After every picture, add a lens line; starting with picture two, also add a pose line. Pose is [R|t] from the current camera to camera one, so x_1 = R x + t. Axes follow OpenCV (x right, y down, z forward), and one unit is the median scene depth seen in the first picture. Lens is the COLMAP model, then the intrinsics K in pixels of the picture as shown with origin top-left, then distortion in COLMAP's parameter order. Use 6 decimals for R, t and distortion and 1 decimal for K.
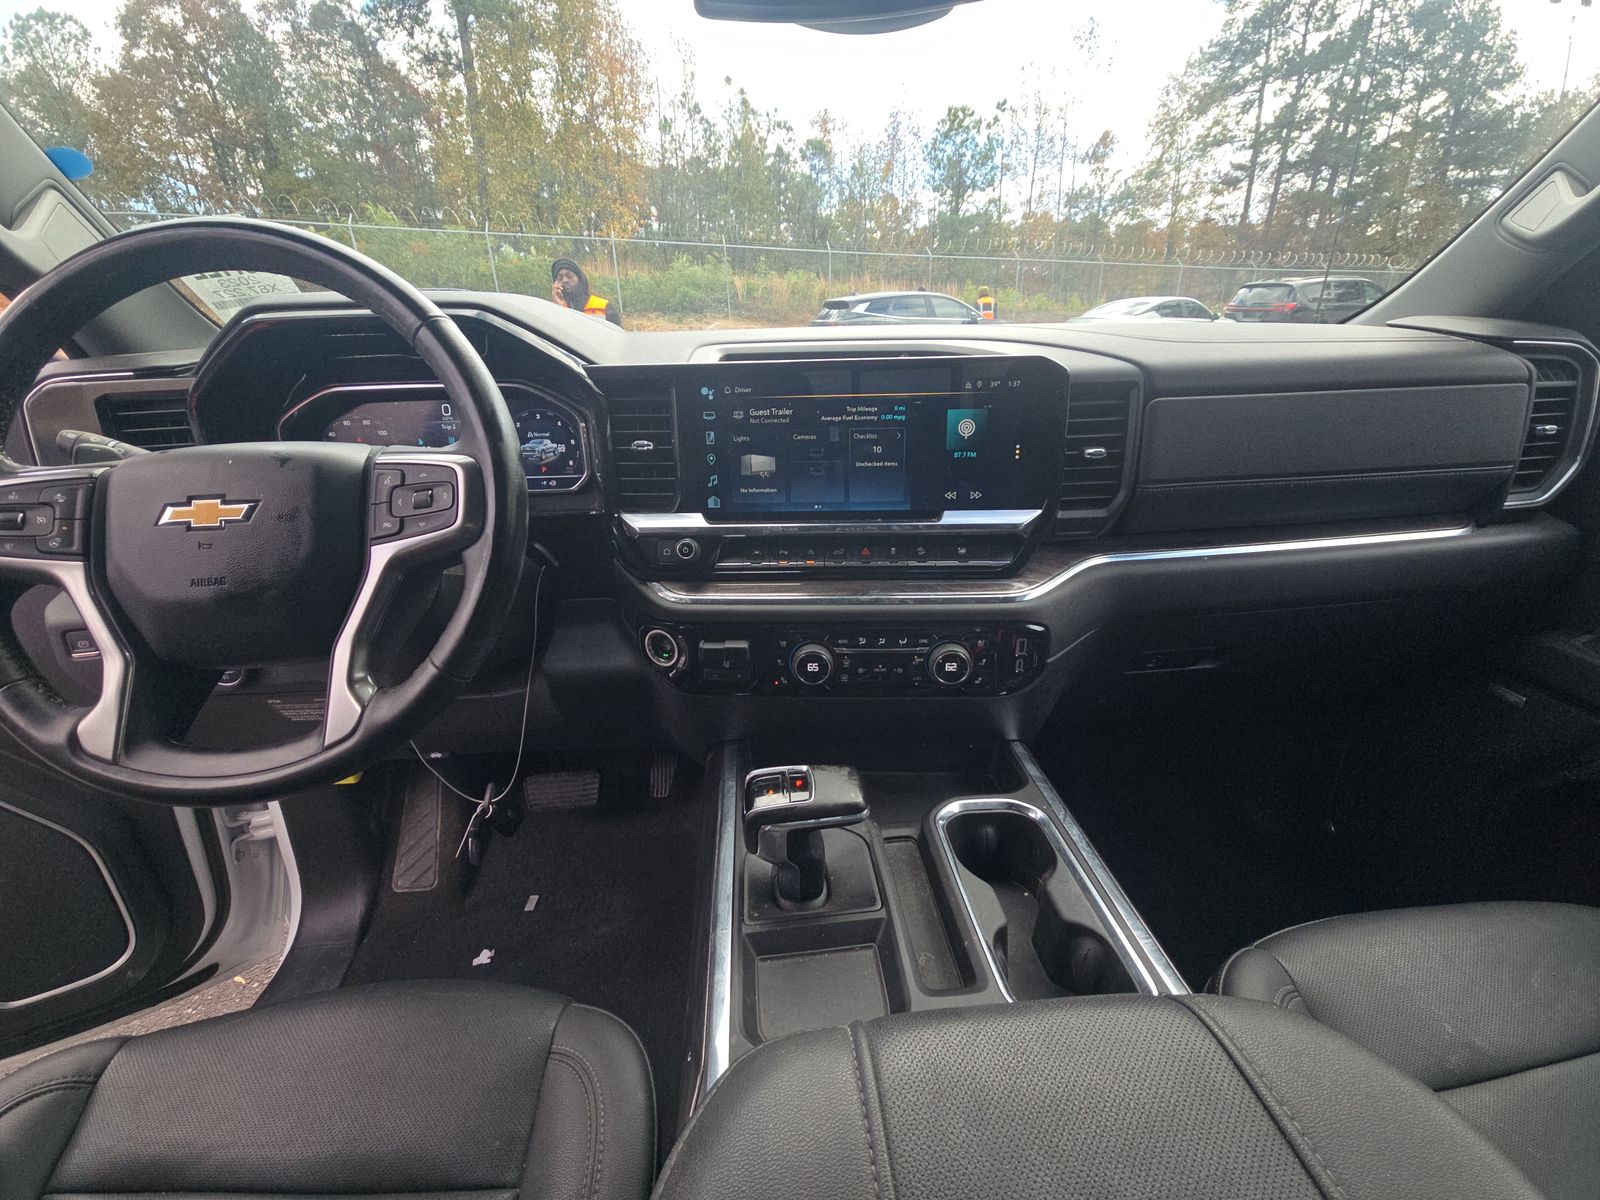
lens RADIAL K [[648.2, 0, 800.0], [0, 648.2, 600.0], [0, 0, 1]] dist [0.000898, 0.000157]
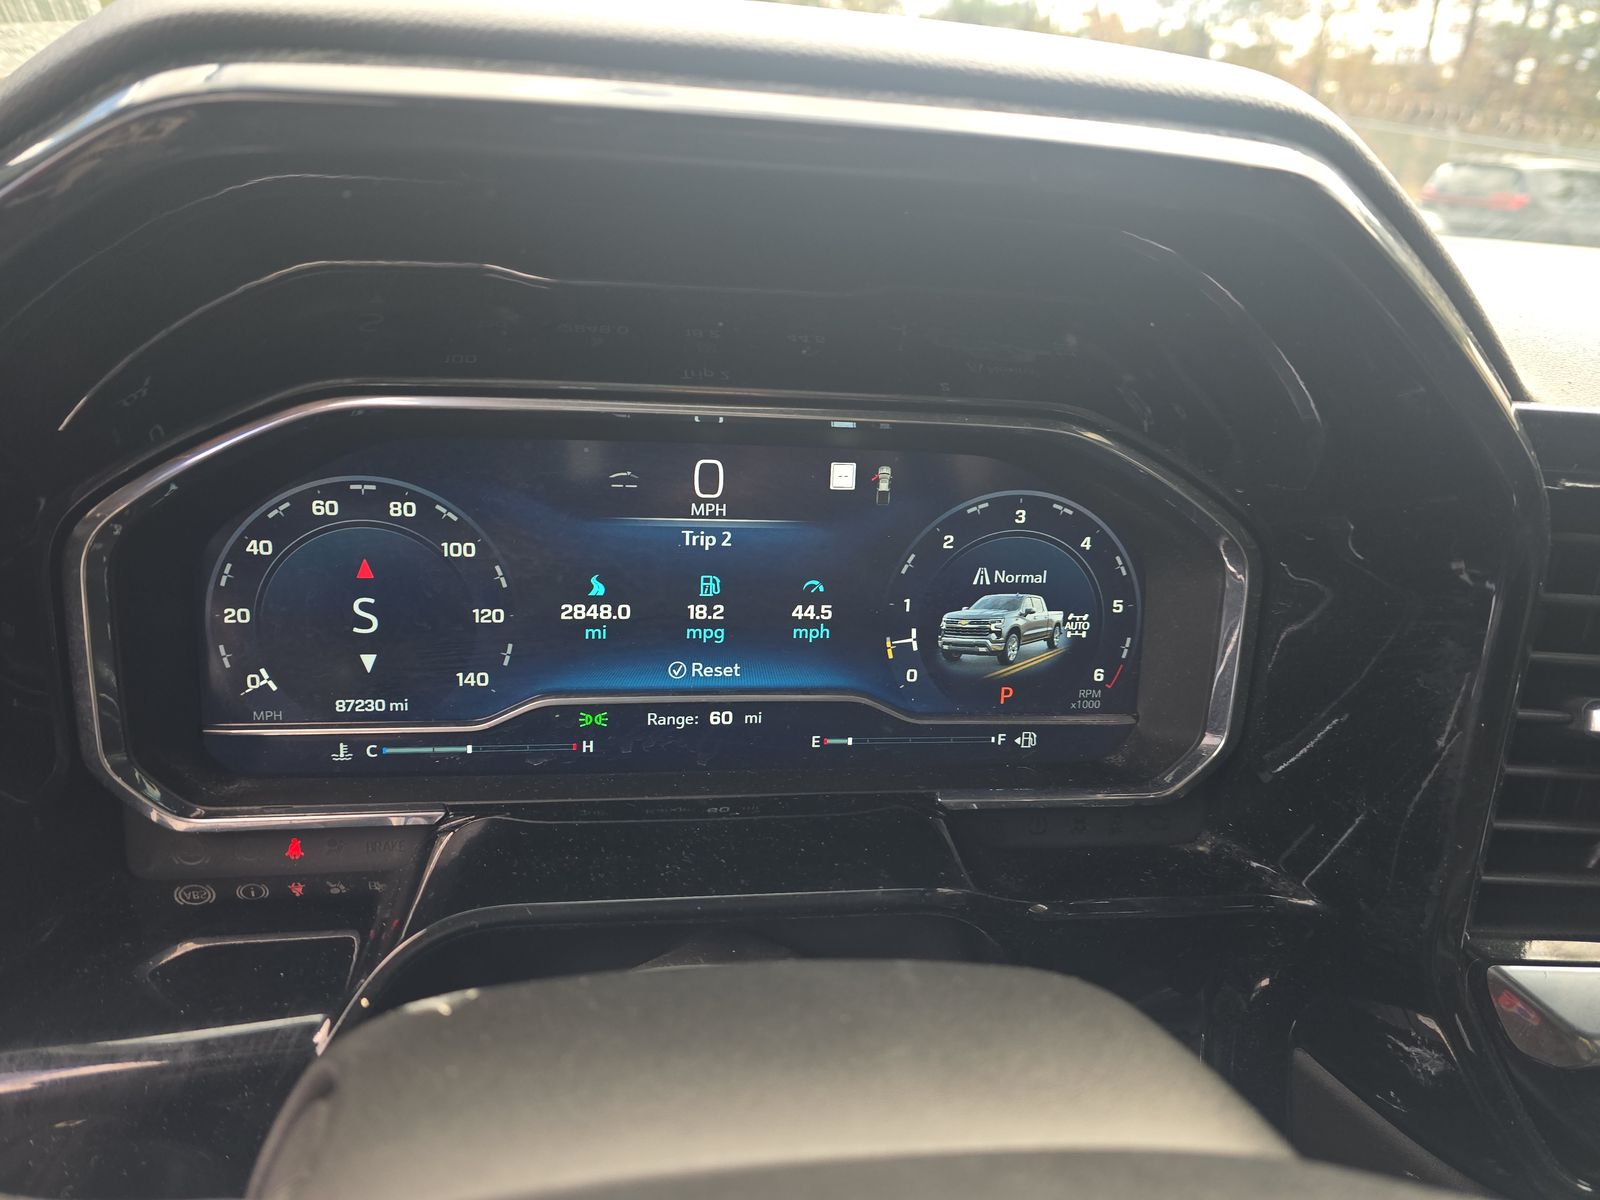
lens RADIAL K [[1097.3, 0, 792.3], [0, 1097.3, 600.2], [0, 0, 1]] dist [0.047901, -0.058092]
pose [[0.993070, 0.047543, 0.107475, -0.591445], [-0.044972, 0.998644, -0.026219, -0.246407], [-0.108575, 0.021204, 0.993862, 0.577170]]
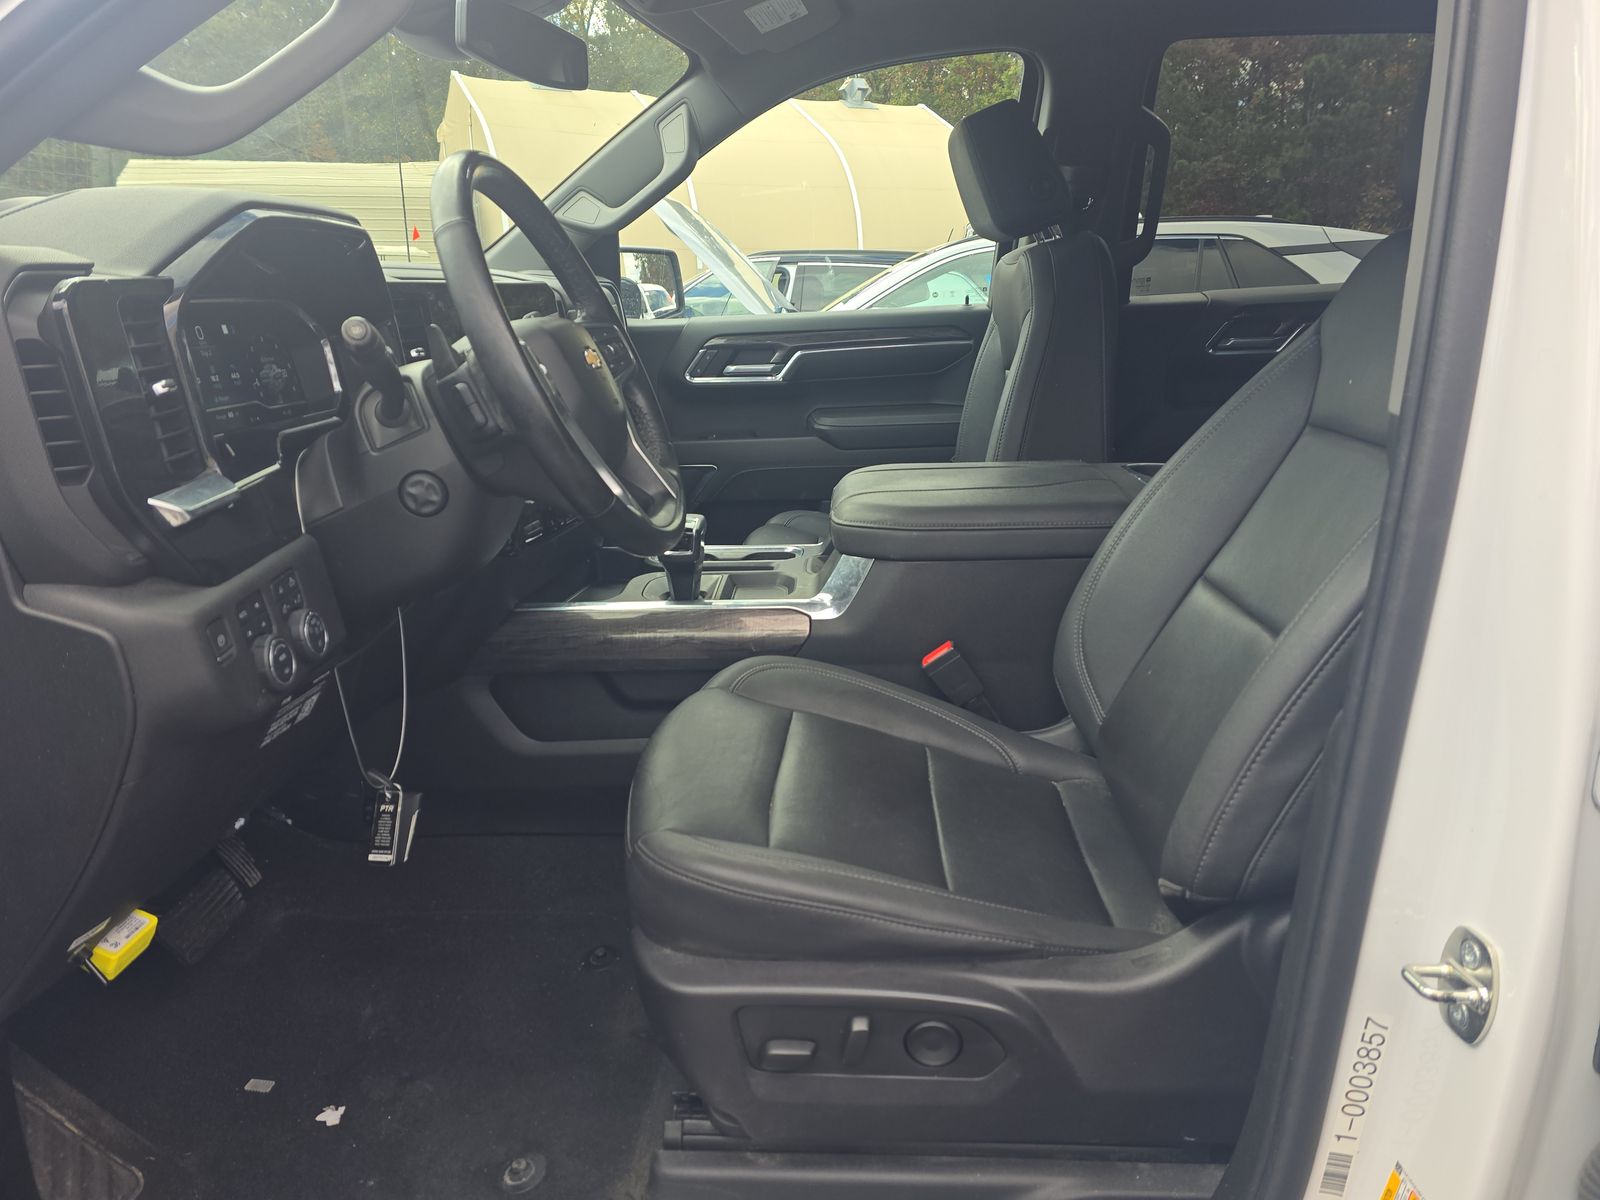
lens RADIAL K [[1097.3, 0, 792.3], [0, 1097.3, 600.2], [0, 0, 1]] dist [0.047901, -0.058092]
pose [[0.148208, -0.257145, 0.954940, -1.945311], [0.388564, 0.903091, 0.182877, 0.043032], [-0.909424, 0.343951, 0.233762, 0.131373]]
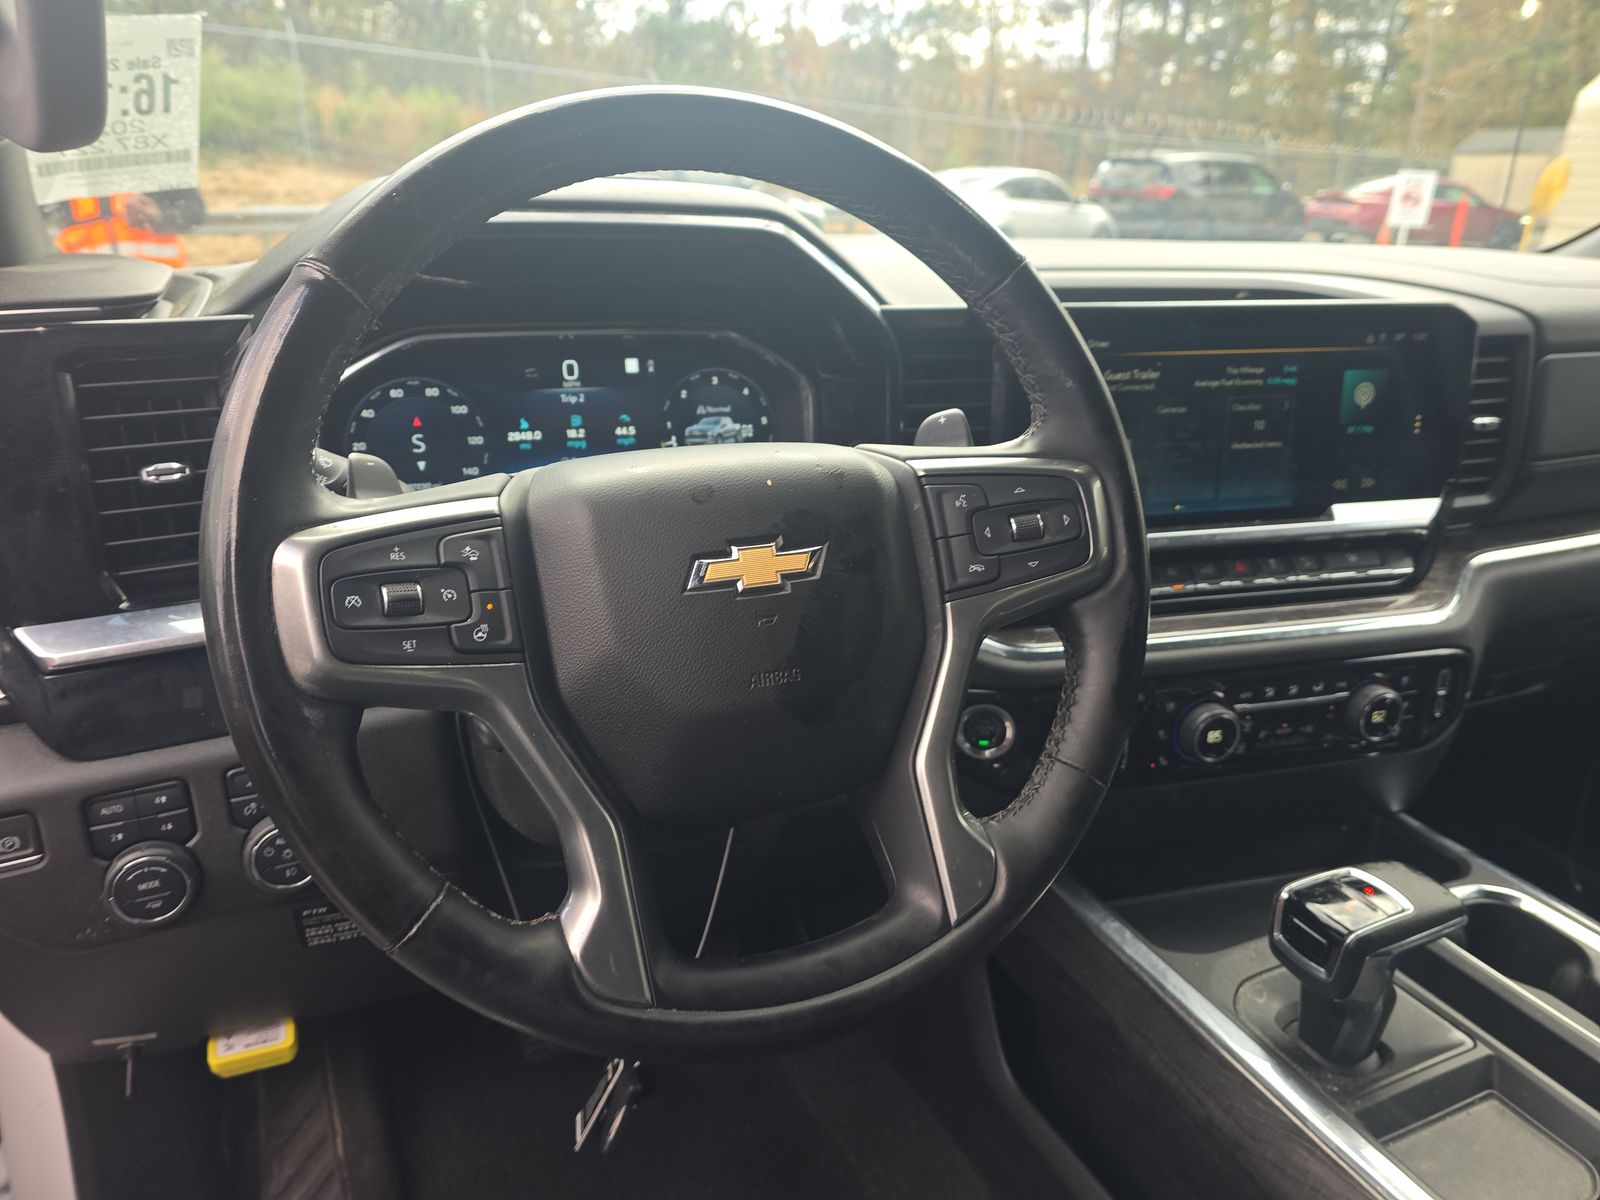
lens RADIAL K [[1097.3, 0, 792.3], [0, 1097.3, 600.2], [0, 0, 1]] dist [0.047901, -0.058092]
pose [[0.948748, -0.068383, 0.308546, -0.718063], [0.082482, 0.996050, -0.032871, -0.038164], [-0.305080, 0.056636, 0.950641, 0.000728]]
